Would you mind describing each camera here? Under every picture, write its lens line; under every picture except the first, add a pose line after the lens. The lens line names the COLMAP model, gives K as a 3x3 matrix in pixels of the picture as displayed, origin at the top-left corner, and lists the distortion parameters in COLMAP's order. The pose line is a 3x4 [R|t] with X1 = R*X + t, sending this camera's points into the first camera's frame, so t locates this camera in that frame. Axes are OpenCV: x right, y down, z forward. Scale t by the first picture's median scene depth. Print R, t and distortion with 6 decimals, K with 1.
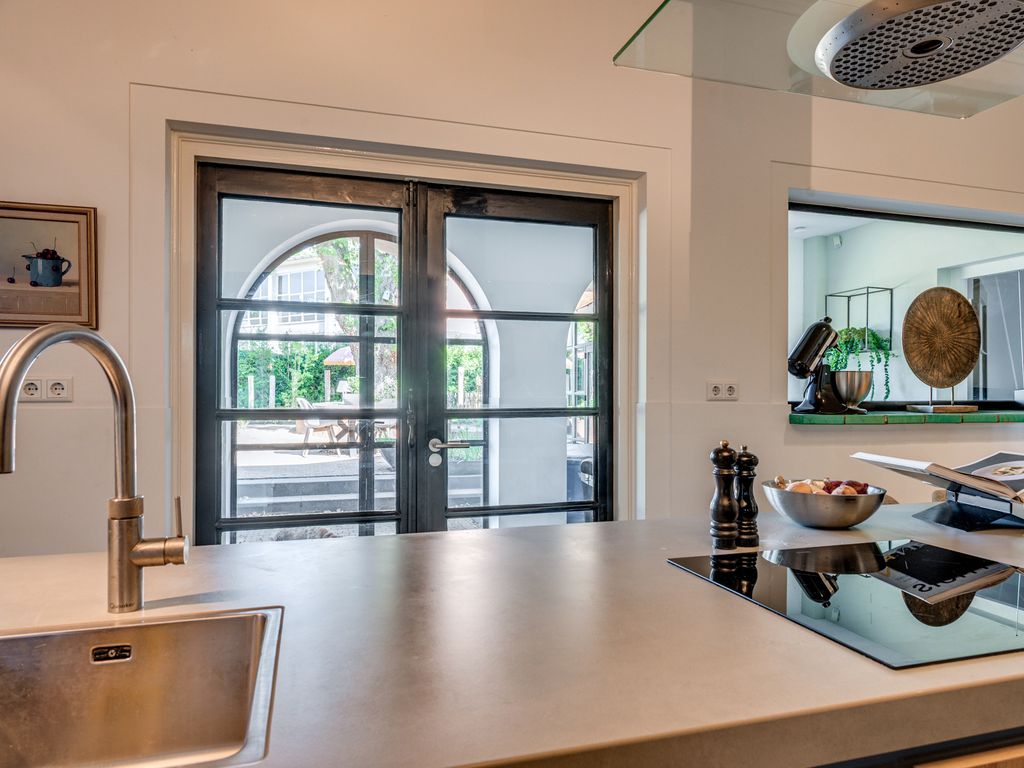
lens RADIAL K [[675.6, 0, 506.9], [0, 675.6, 392.0], [0, 0, 1]] dist [-0.004197, 0.000538]
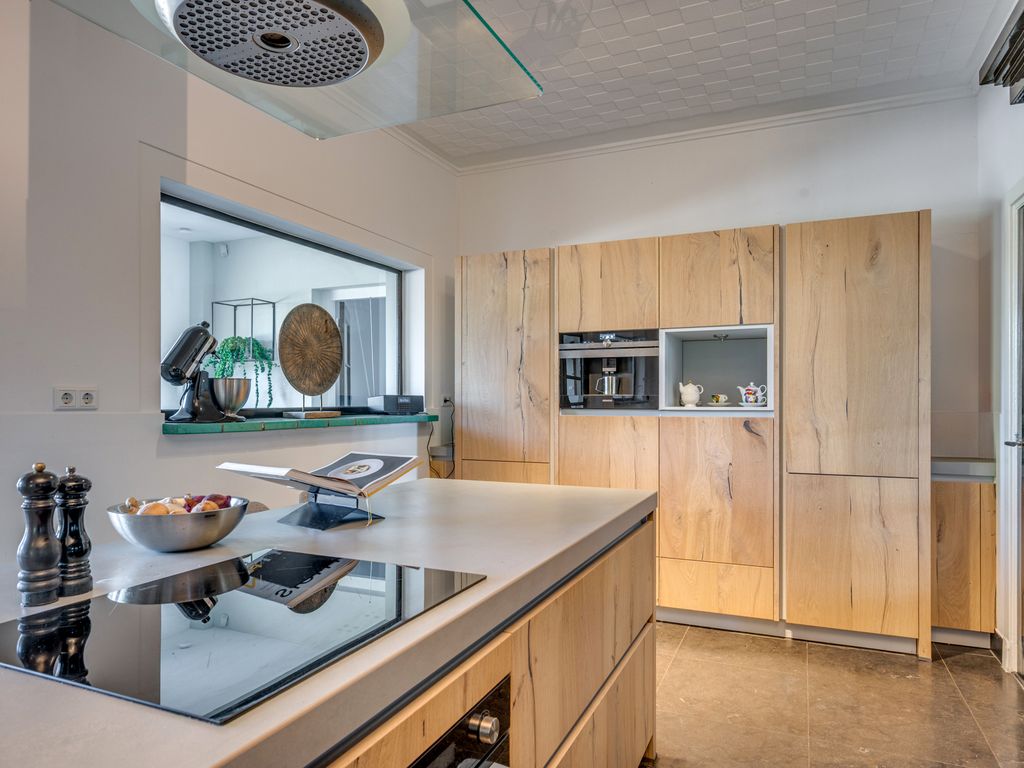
lens RADIAL K [[675.6, 0, 506.9], [0, 675.6, 392.0], [0, 0, 1]] dist [-0.004197, 0.000538]
pose [[0.664720, 0.005283, 0.747073, 0.071583], [0.003480, 0.999942, -0.010168, 0.000816], [-0.747084, 0.009359, 0.664664, 0.066712]]
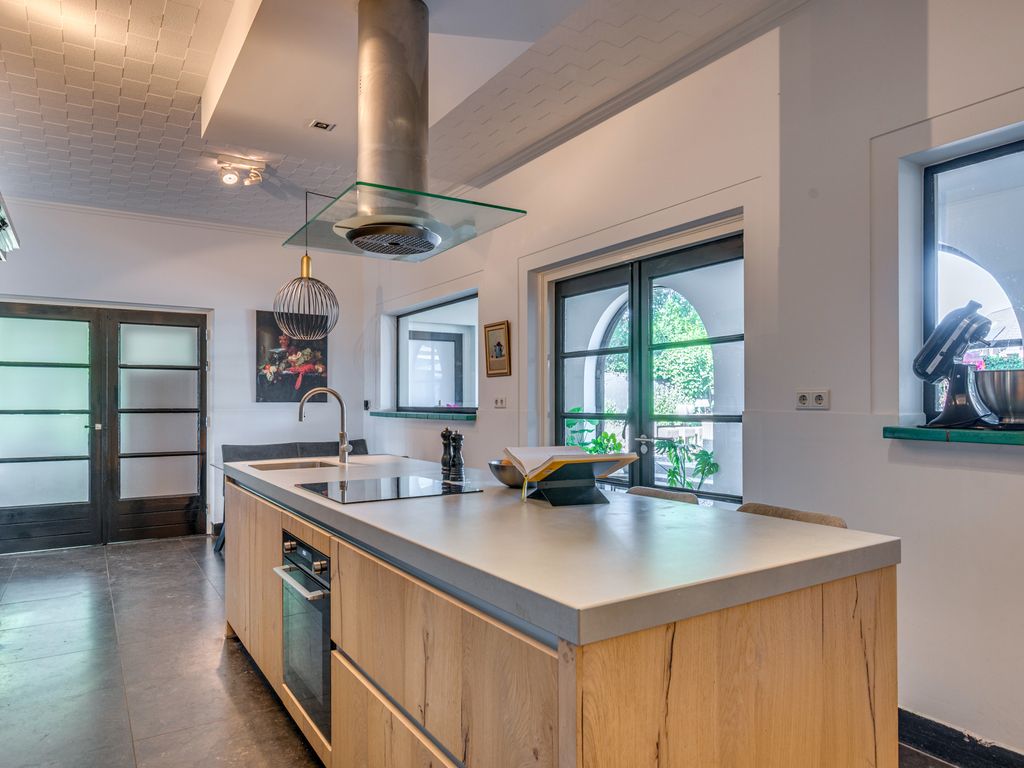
lens RADIAL K [[675.6, 0, 506.9], [0, 675.6, 392.0], [0, 0, 1]] dist [-0.004197, 0.000538]
pose [[0.266047, -0.019722, -0.963758, 1.635015], [0.005220, 0.999806, -0.019018, 0.004264], [0.963946, 0.000029, 0.266099, 0.440004]]
